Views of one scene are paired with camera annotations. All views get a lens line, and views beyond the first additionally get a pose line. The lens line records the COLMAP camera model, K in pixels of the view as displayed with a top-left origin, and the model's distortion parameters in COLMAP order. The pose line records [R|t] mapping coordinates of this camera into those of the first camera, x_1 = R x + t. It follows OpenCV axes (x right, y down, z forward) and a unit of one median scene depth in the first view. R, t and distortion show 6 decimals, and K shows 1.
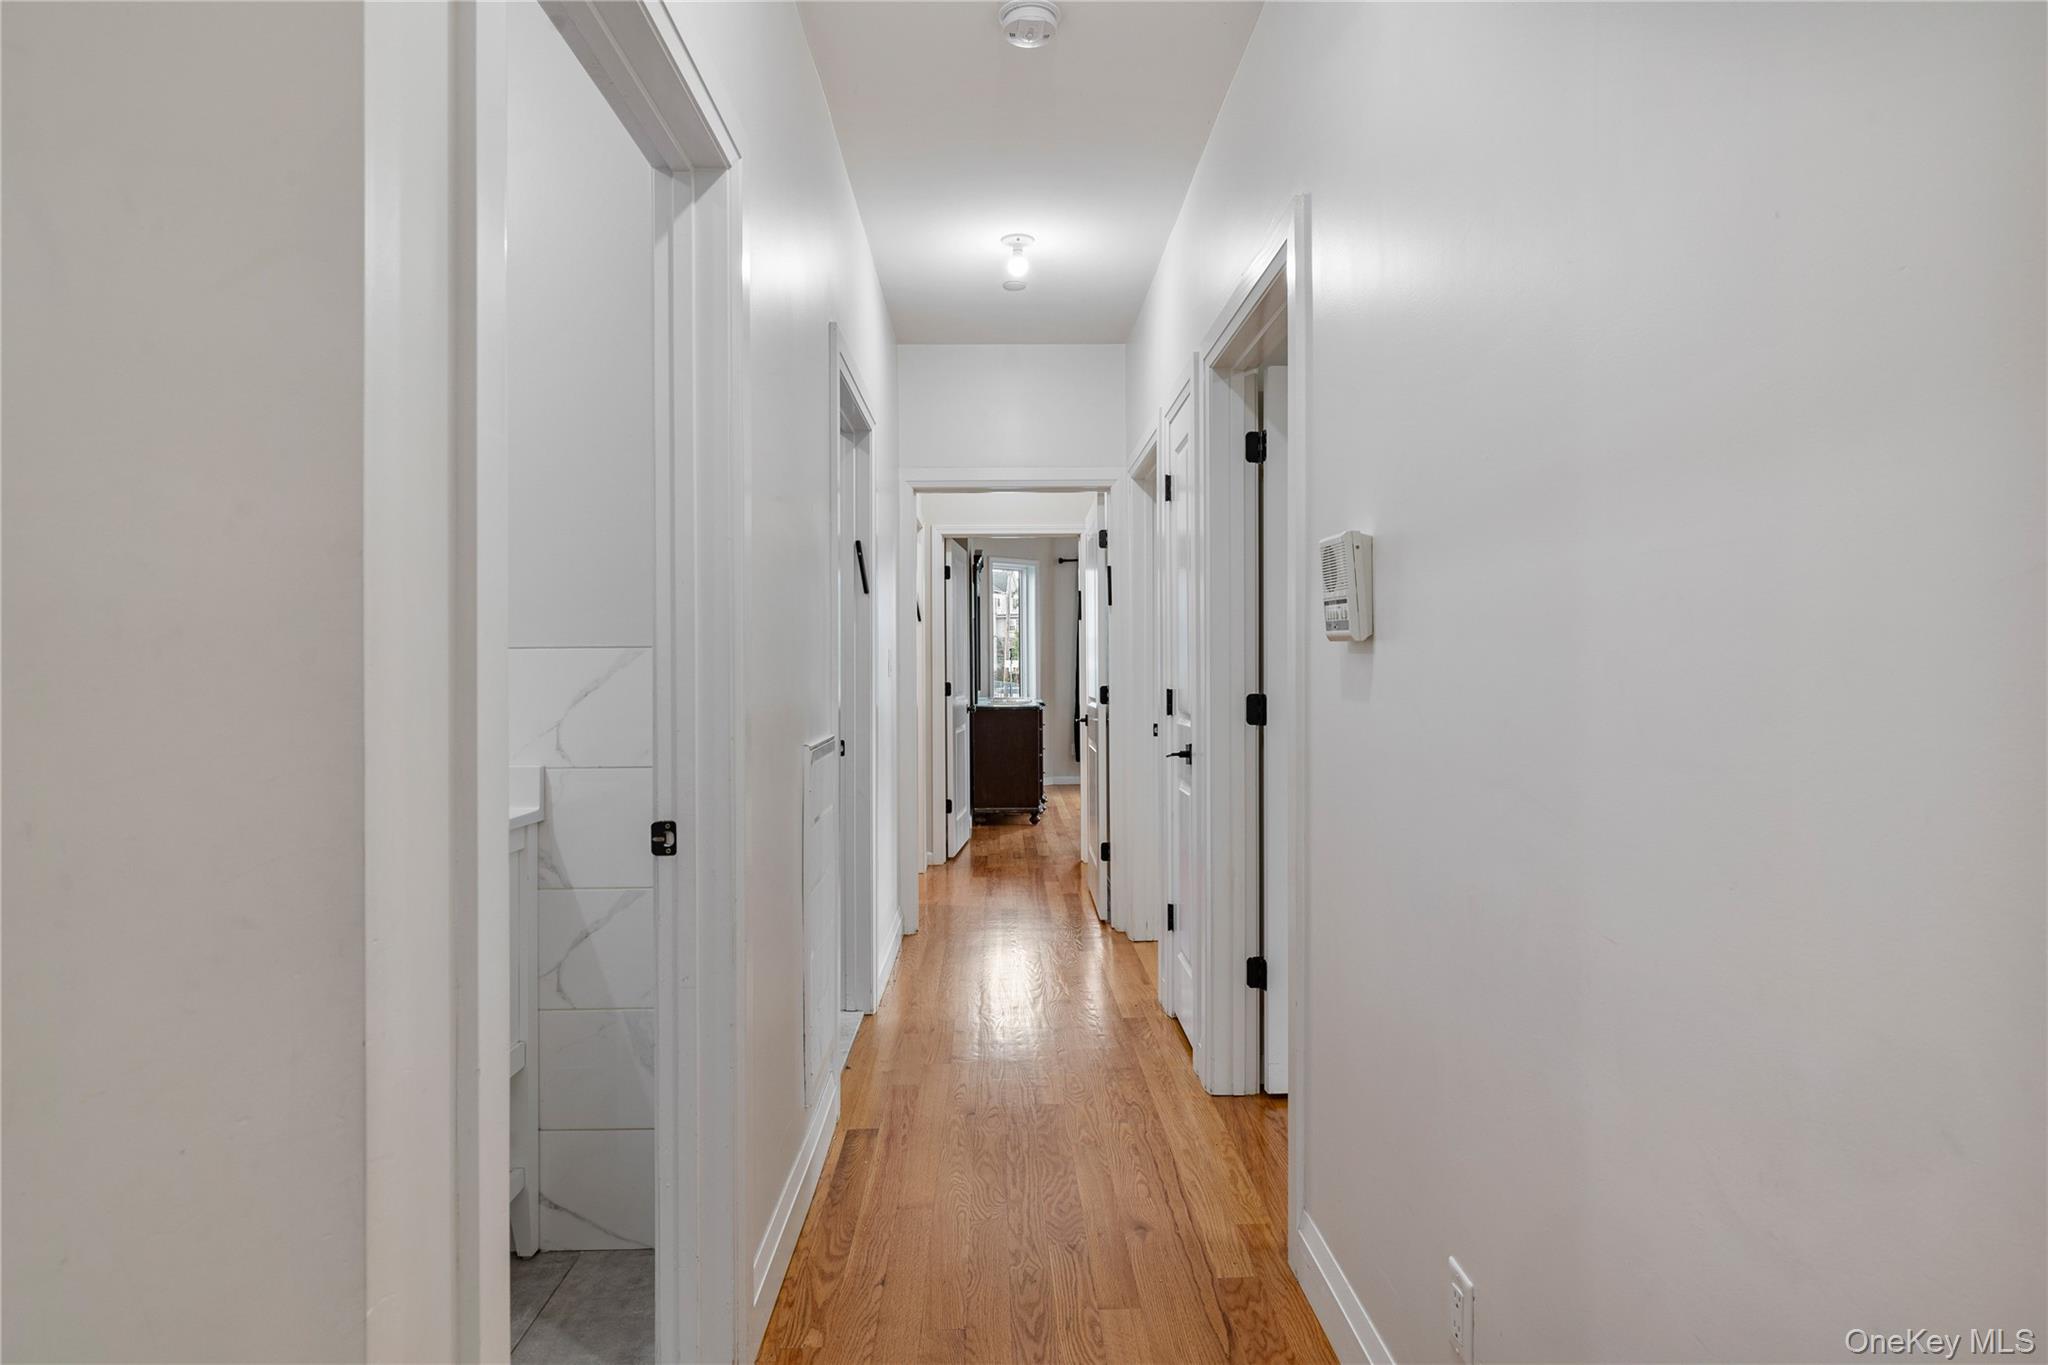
lens RADIAL K [[1147.2, 0, 1019.7], [0, 1147.2, 664.3], [0, 0, 1]] dist [0.003379, 0.000819]
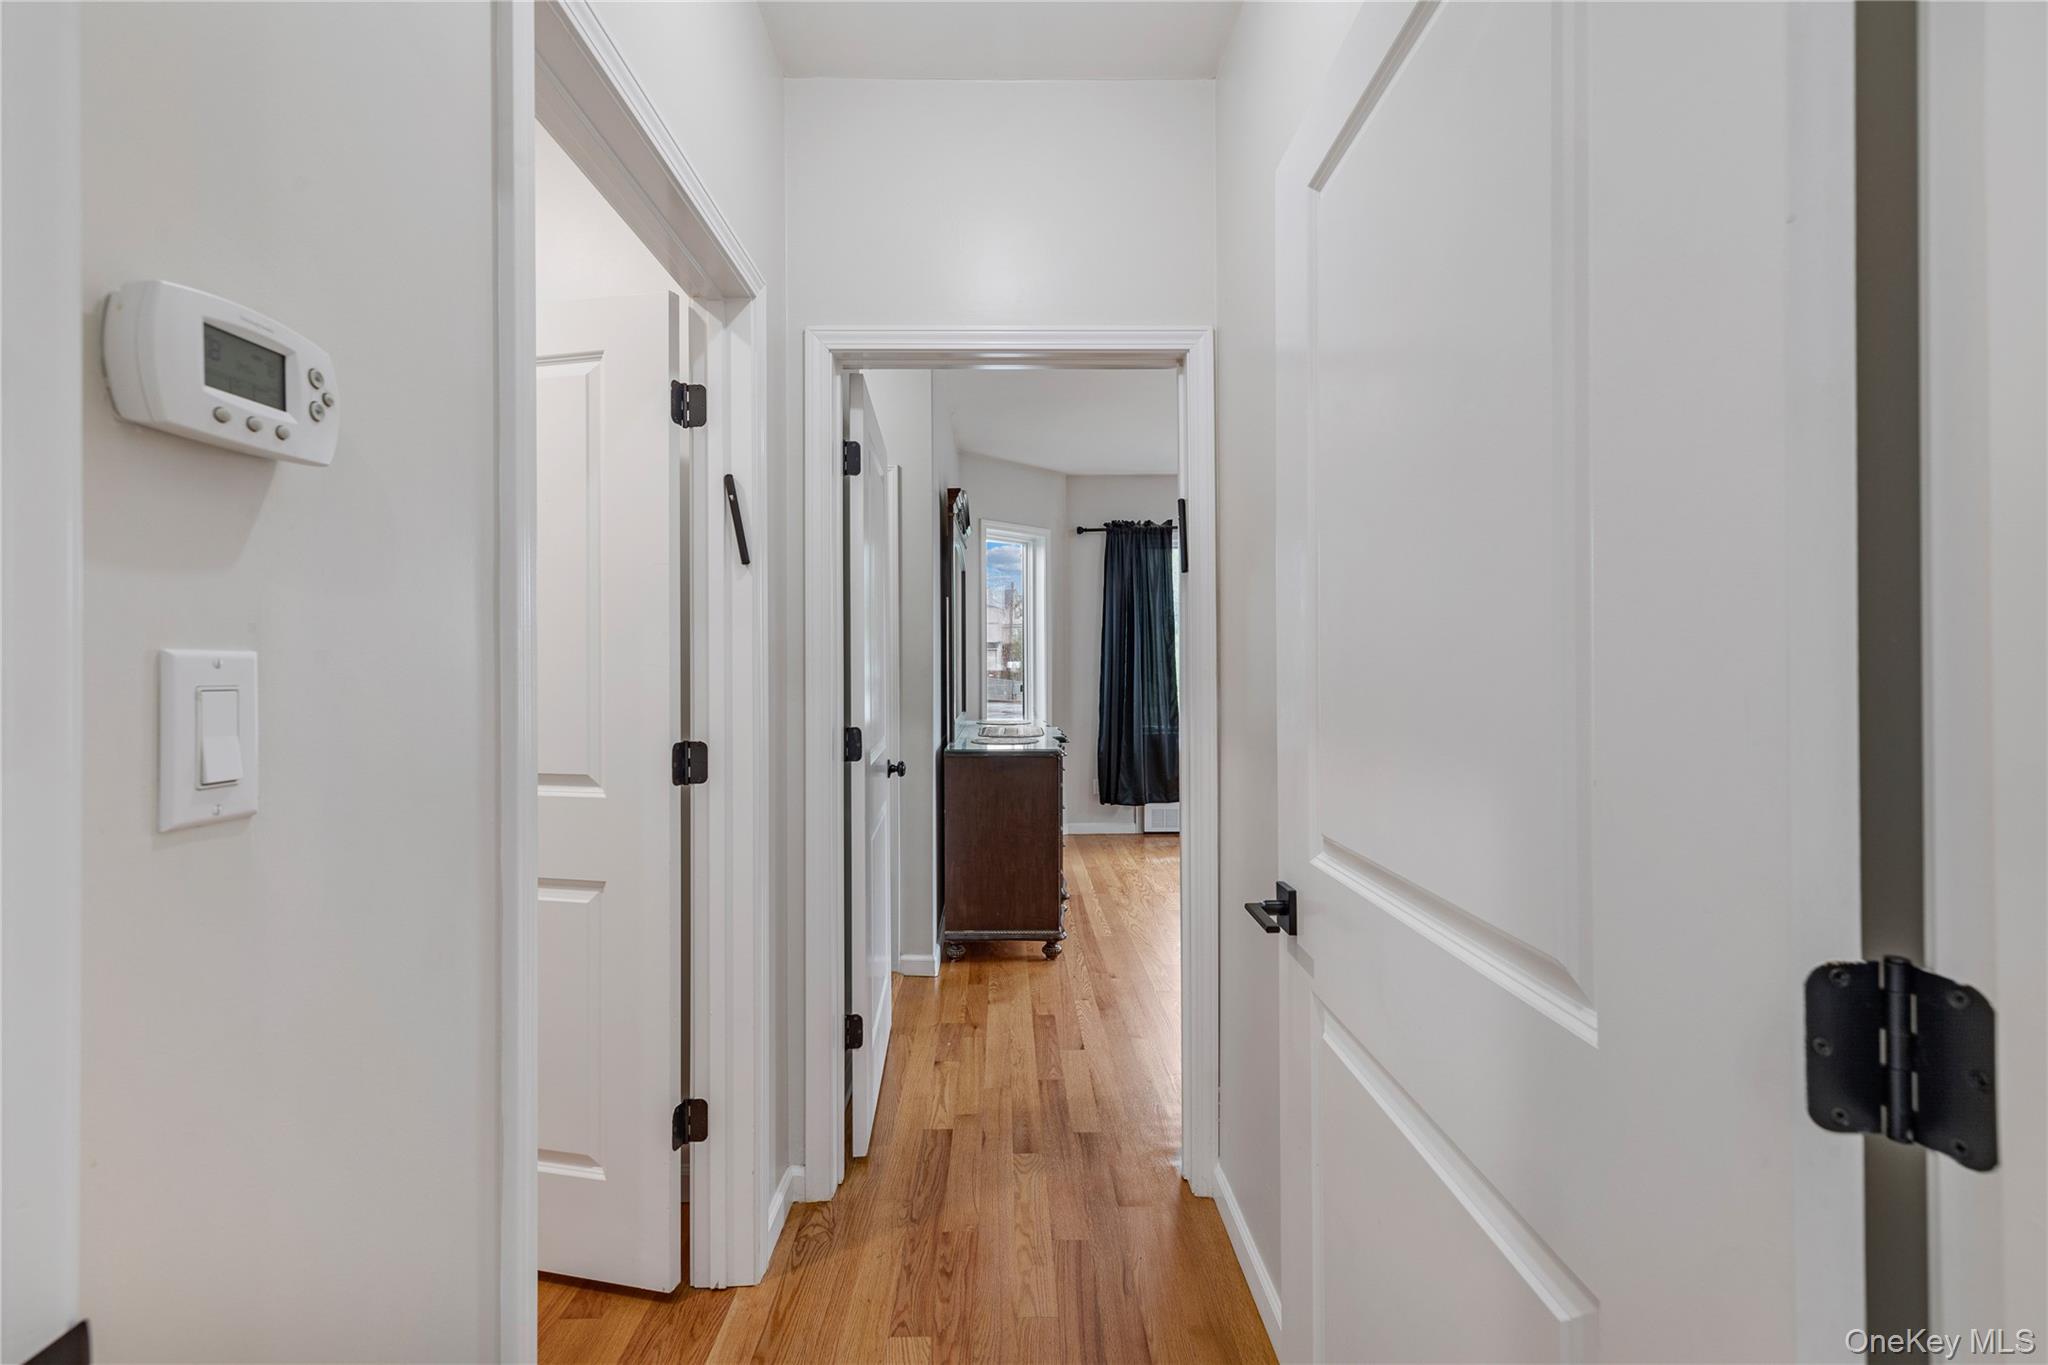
lens RADIAL K [[861.0, 0, 1012.3], [0, 861.0, 669.9], [0, 0, 1]] dist [-0.000365, 0.000309]
pose [[0.999970, 0.001592, -0.007588, -0.008374], [-0.001586, 0.999998, 0.000817, -0.010184], [0.007590, -0.000805, 0.999971, 1.531405]]
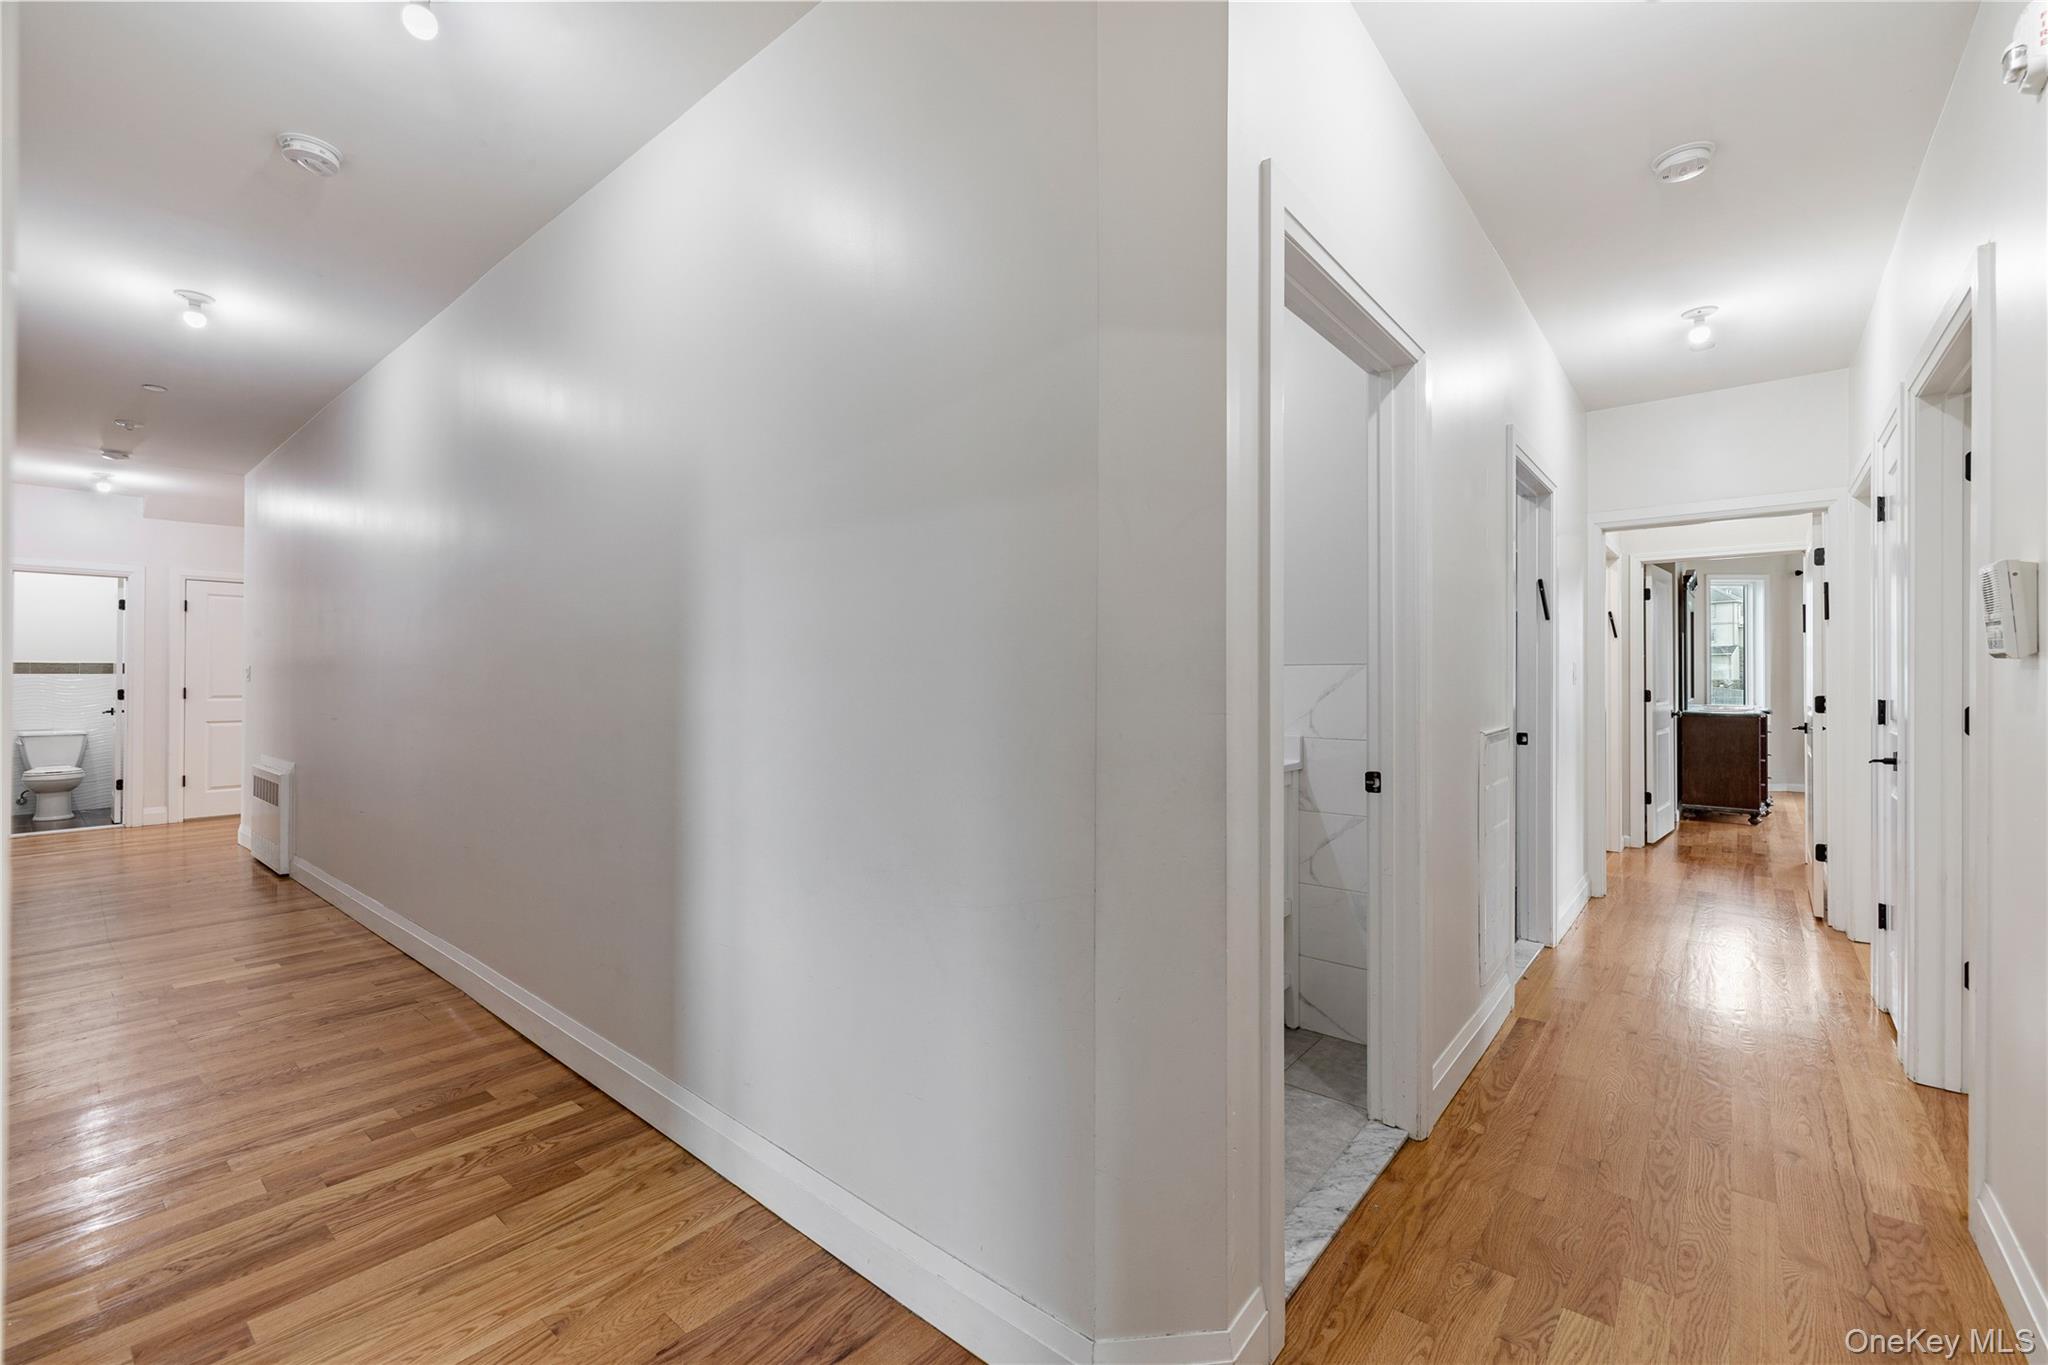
lens RADIAL K [[861.0, 0, 1012.3], [0, 861.0, 669.9], [0, 0, 1]] dist [-0.000365, 0.000309]
pose [[0.751096, 0.000999, -0.660192, 0.061298], [-0.002820, 0.999995, -0.001695, -0.002659], [0.660187, 0.003135, 0.751095, -0.141029]]
